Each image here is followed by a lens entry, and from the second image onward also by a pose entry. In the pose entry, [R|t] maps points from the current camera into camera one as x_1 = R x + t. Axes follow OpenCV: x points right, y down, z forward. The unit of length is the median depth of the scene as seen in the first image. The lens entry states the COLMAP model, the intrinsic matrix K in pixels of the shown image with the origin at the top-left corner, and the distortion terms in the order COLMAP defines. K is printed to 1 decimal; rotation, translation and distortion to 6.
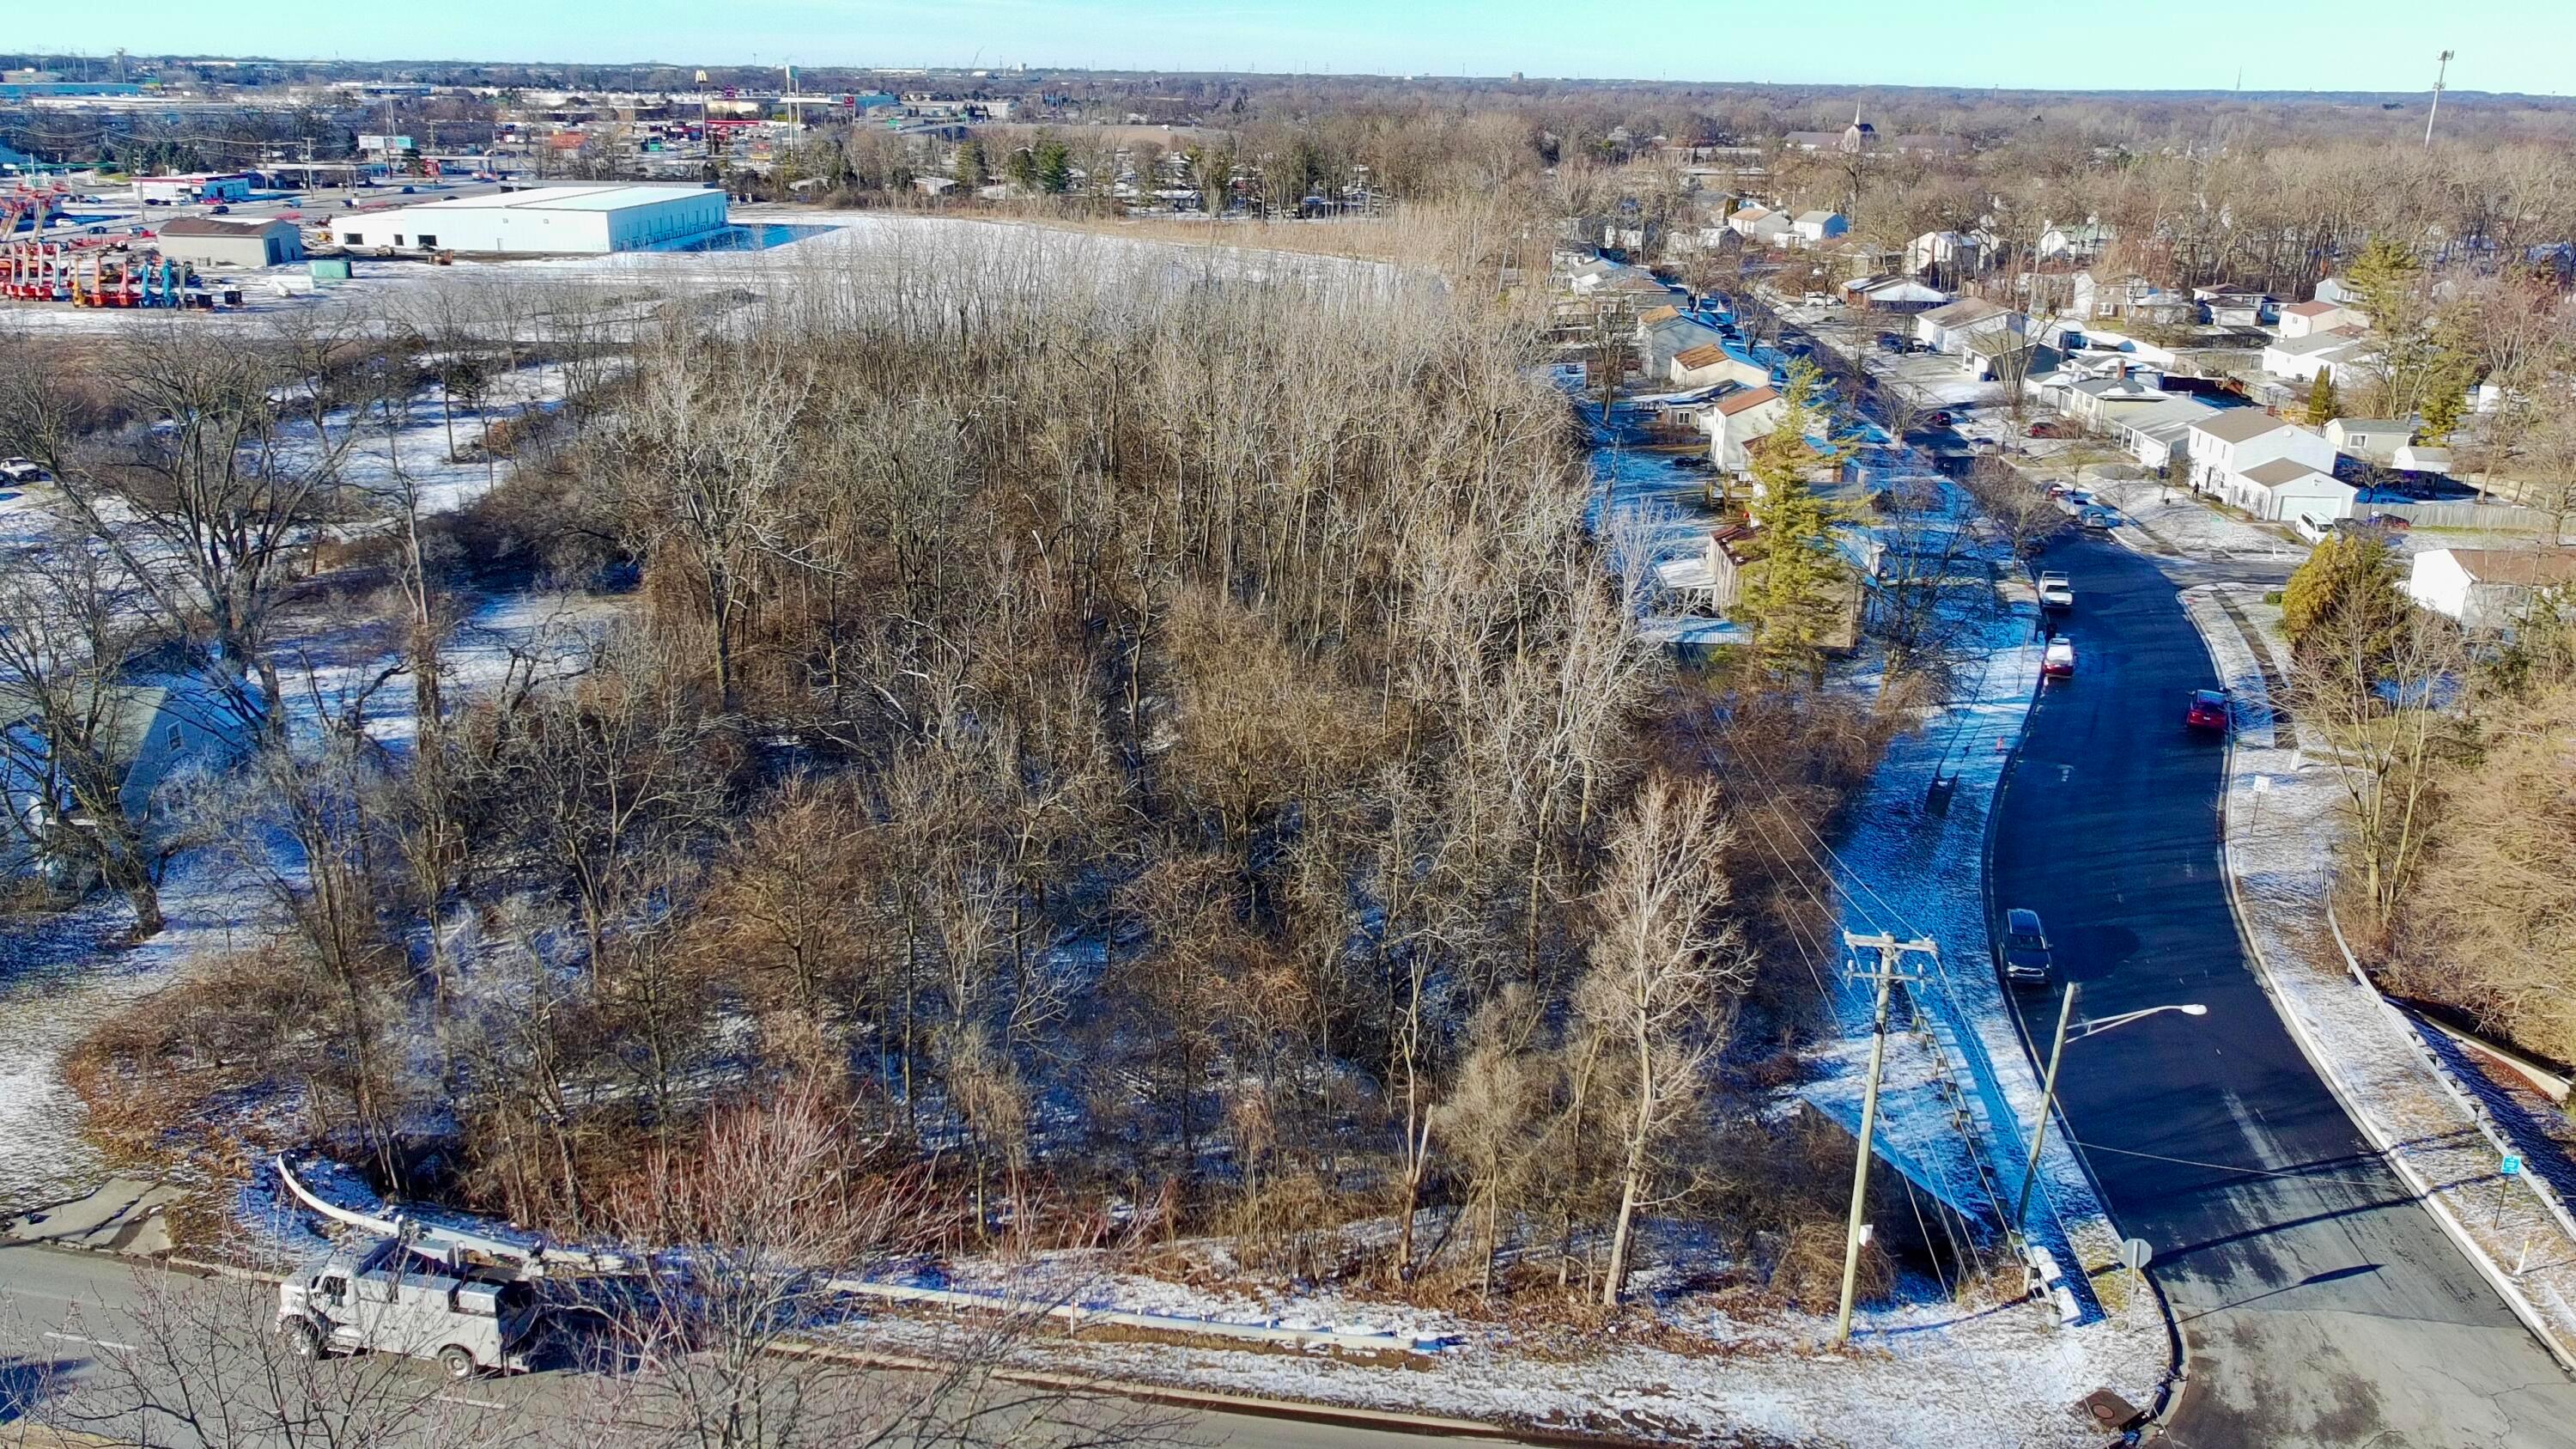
lens RADIAL K [[1950.9, 0, 1253.6], [0, 1950.9, 714.5], [0, 0, 1]] dist [-0.002016, -0.001516]
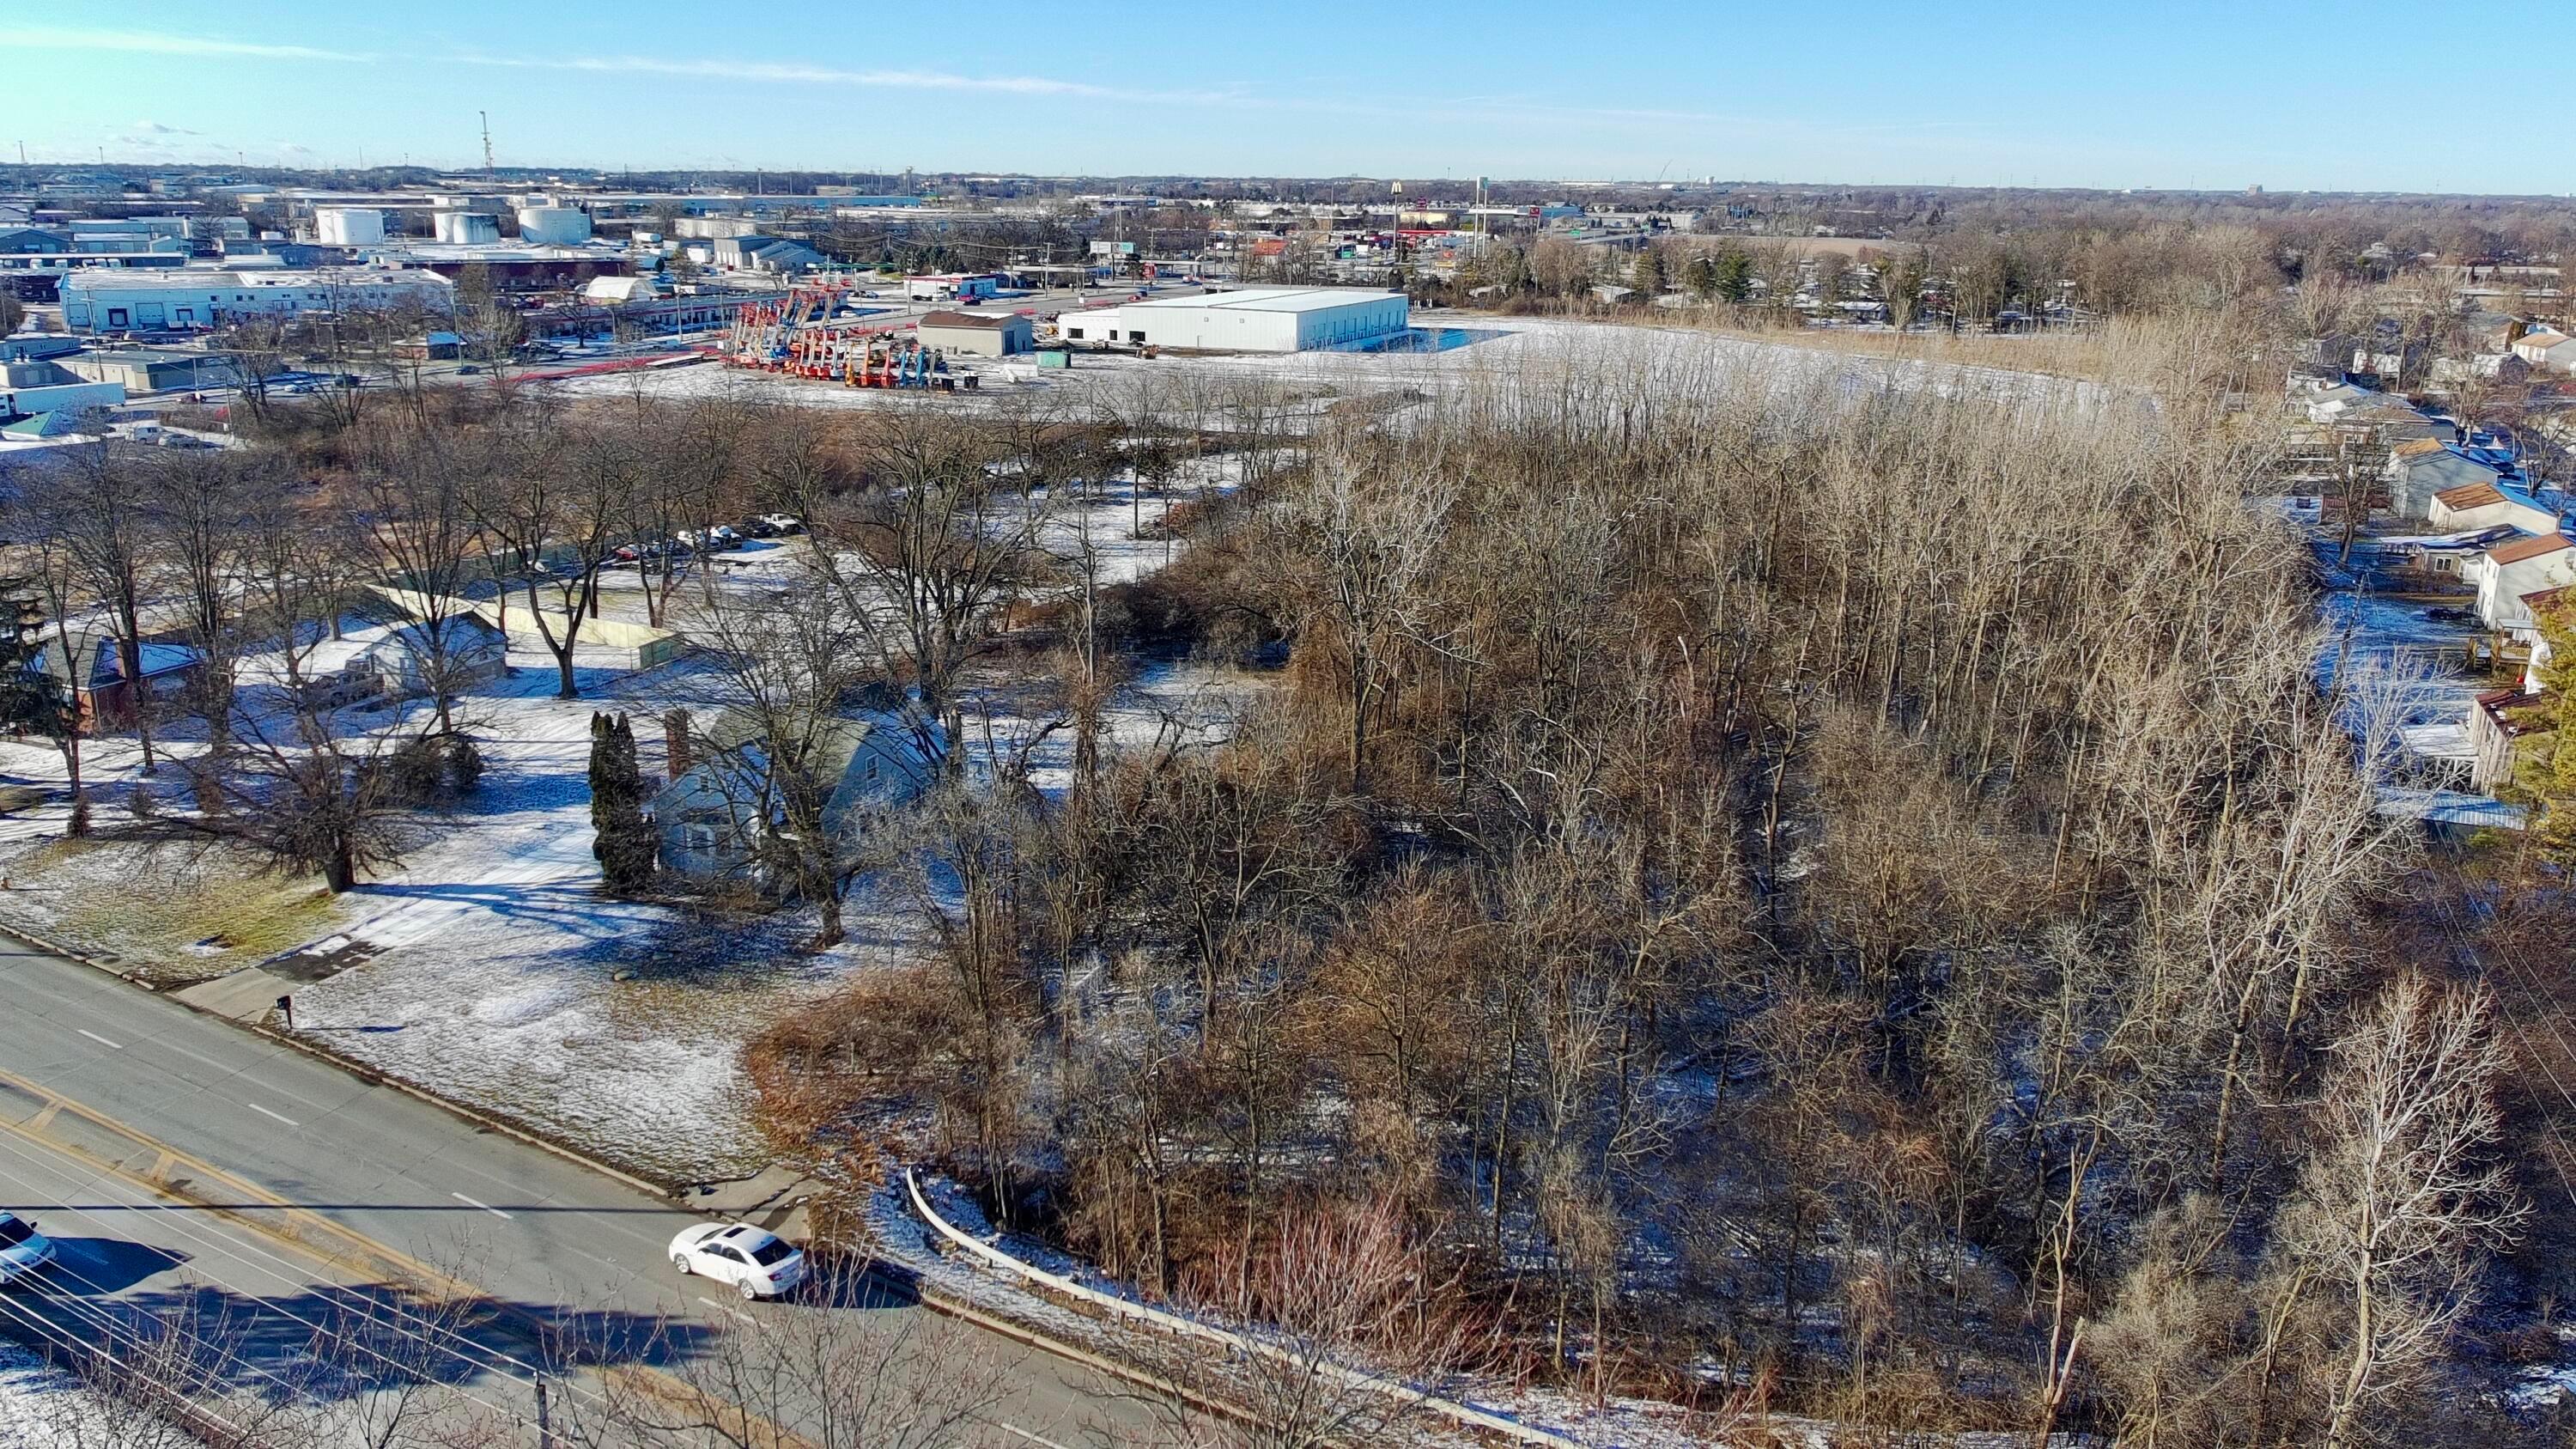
lens RADIAL K [[1950.9, 0, 1255.8], [0, 1950.9, 690.4], [0, 0, 1]] dist [-0.002016, -0.001516]
pose [[0.944950, 0.079034, -0.317528, -0.002470], [-0.099623, 0.993813, -0.049110, 0.000471], [0.311682, 0.078040, 0.946976, 0.023453]]
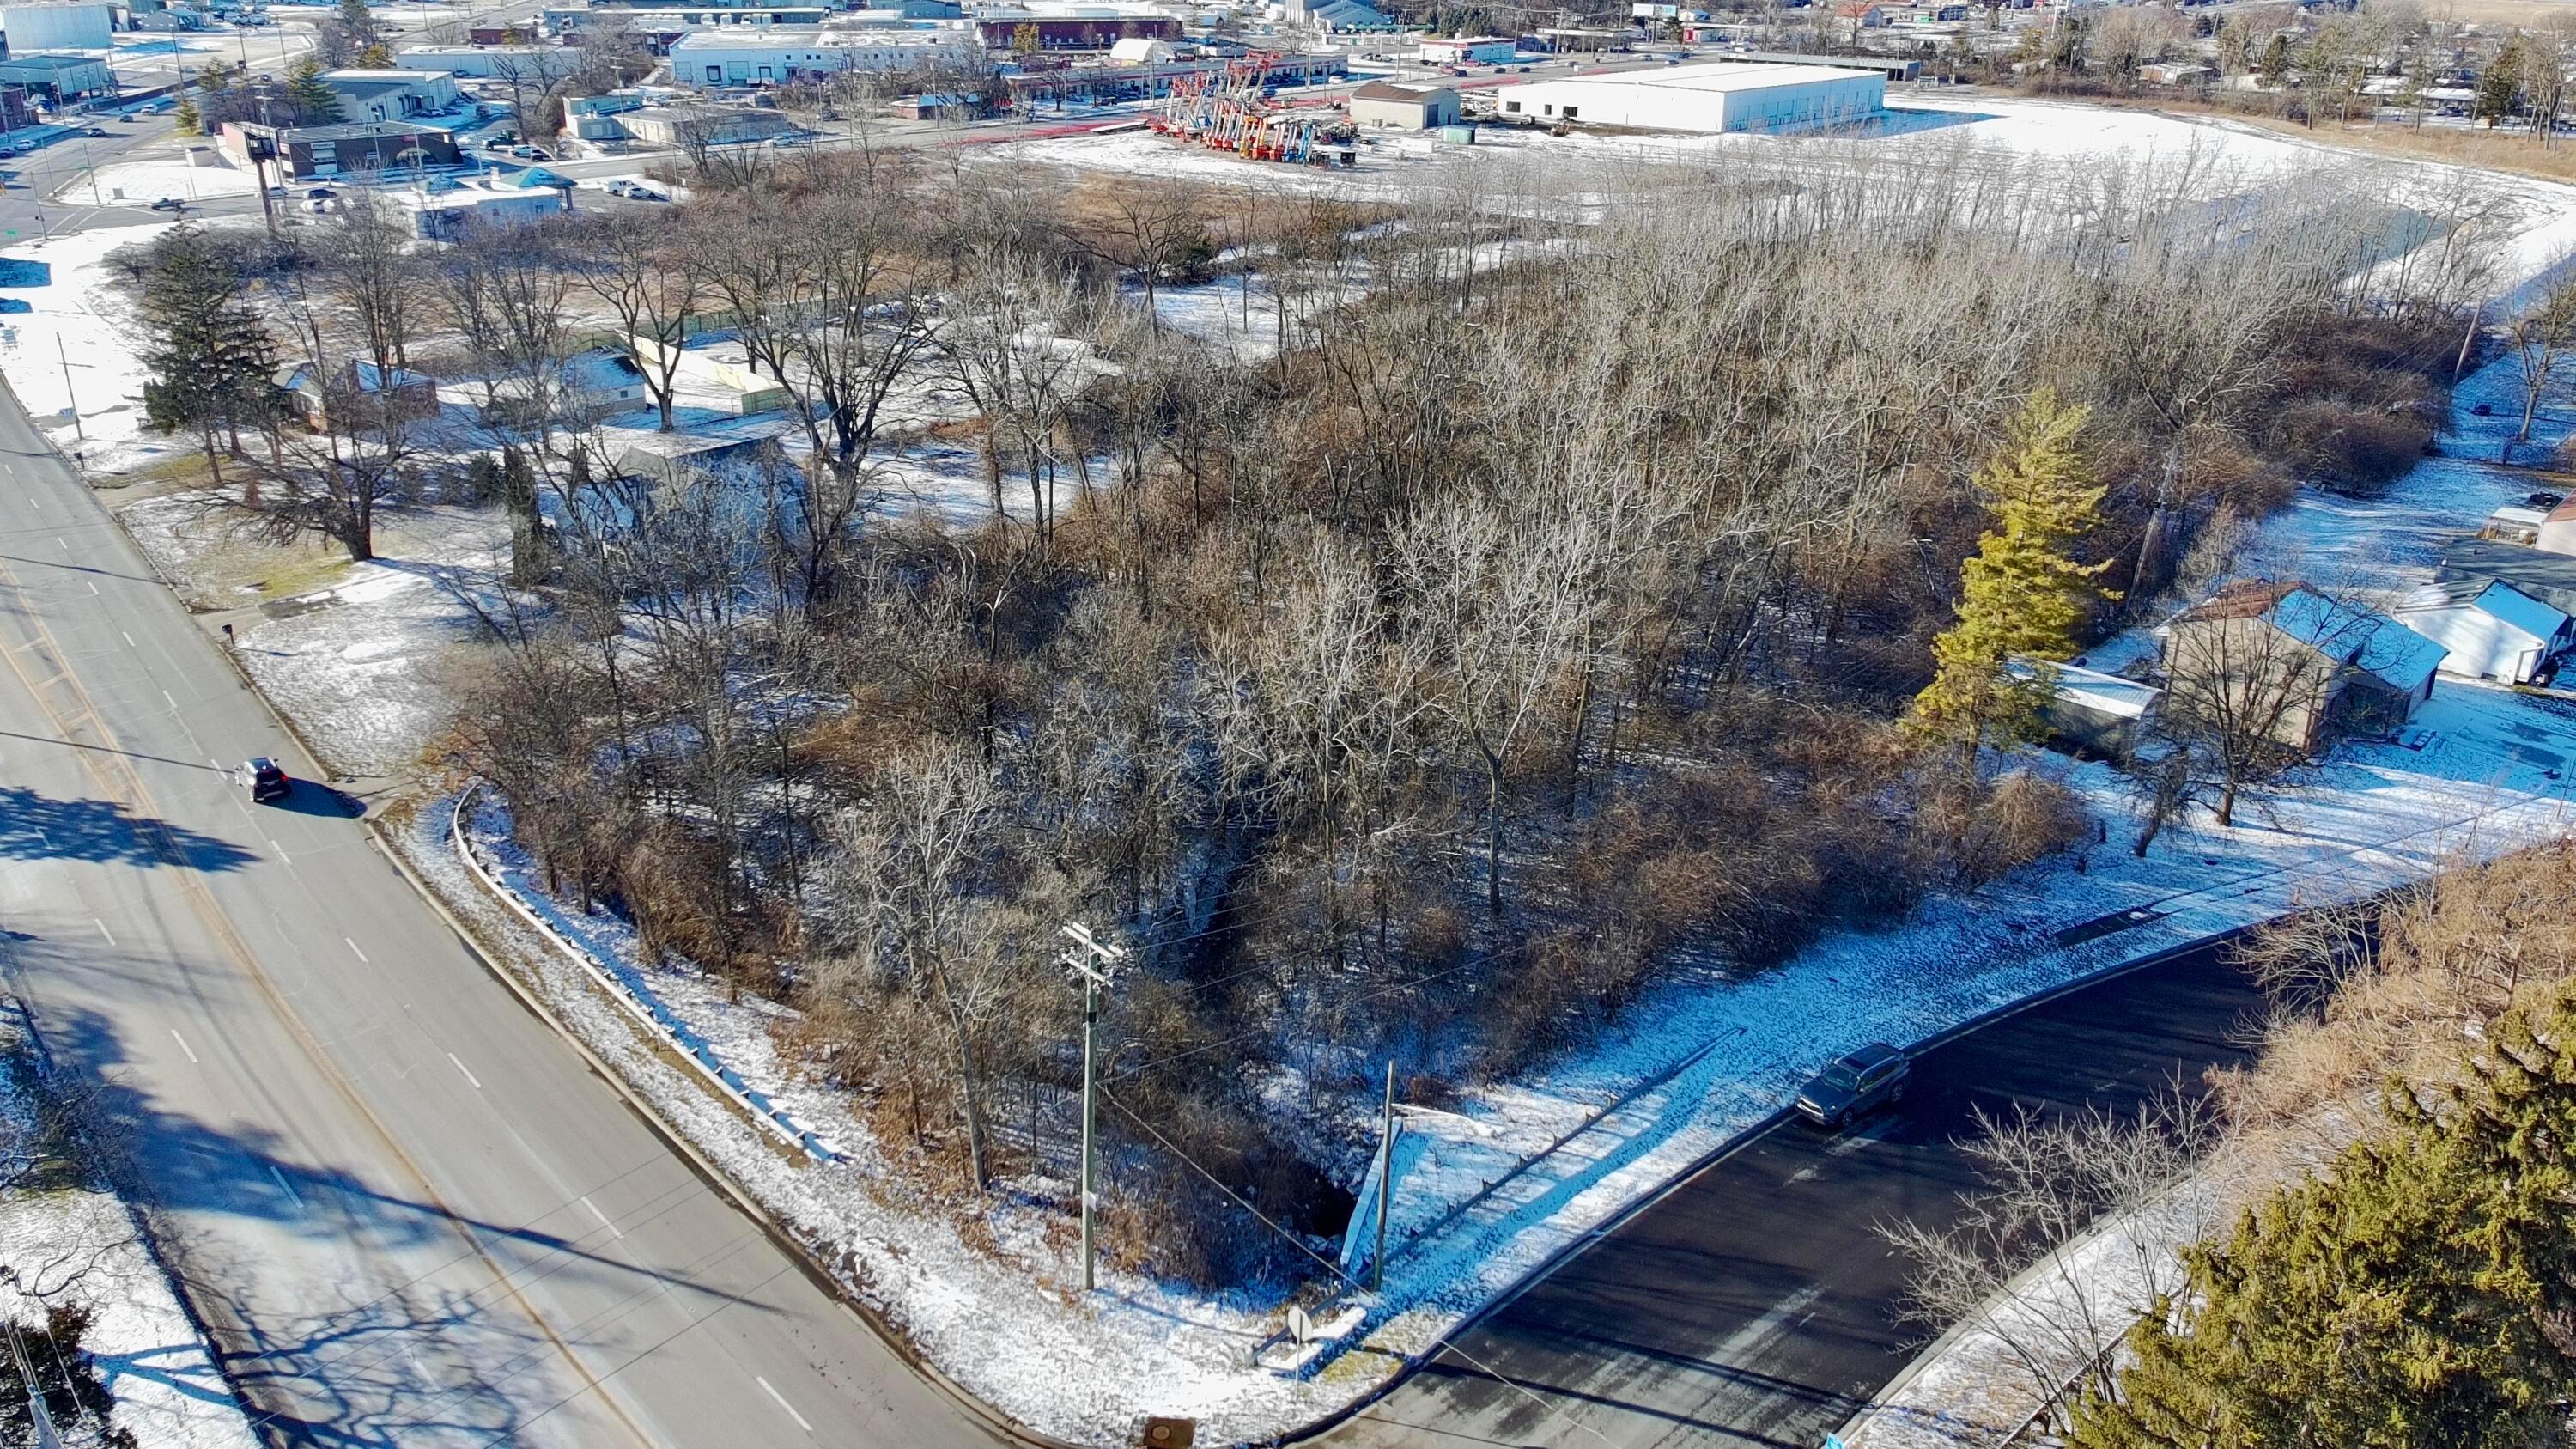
lens RADIAL K [[1950.9, 0, 1266.9], [0, 1950.9, 721.1], [0, 0, 1]] dist [-0.002016, -0.001516]
pose [[0.777197, 0.230948, -0.585344, 0.653055], [-0.188465, 0.972945, 0.133639, -0.106701], [0.600371, 0.006453, 0.799696, 0.127373]]
